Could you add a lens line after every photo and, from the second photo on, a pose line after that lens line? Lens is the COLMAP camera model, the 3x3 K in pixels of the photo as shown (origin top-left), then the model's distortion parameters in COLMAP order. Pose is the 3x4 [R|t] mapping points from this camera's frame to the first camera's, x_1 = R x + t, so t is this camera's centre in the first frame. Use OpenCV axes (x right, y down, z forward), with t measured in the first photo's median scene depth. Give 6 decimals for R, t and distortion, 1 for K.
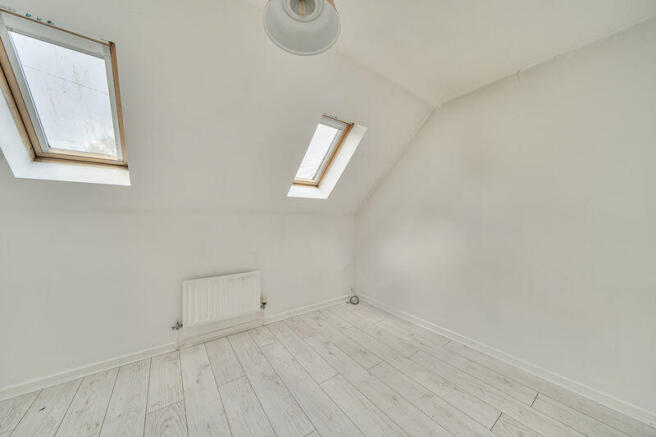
lens RADIAL K [[220.5, 0, 323.7], [0, 220.5, 216.9], [0, 0, 1]] dist [-0.010514, -0.000122]
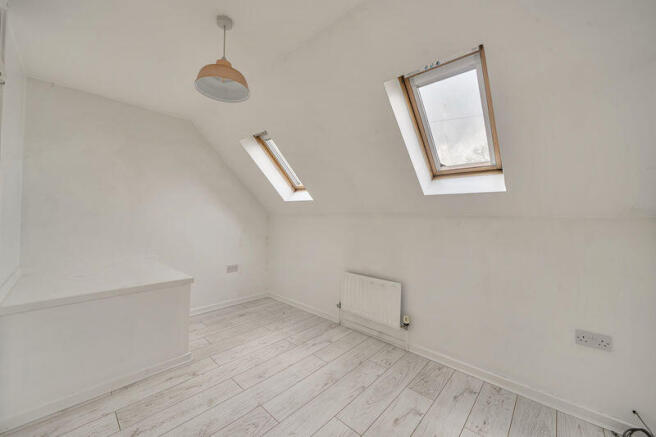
lens RADIAL K [[252.8, 0, 322.6], [0, 252.8, 218.9], [0, 0, 1]] dist [-0.001207, -0.000122]
pose [[0.187651, 0.000759, -0.982235, 0.624176], [-0.016122, 0.999867, -0.002307, -0.003694], [0.982103, 0.016269, 0.187639, 0.501703]]
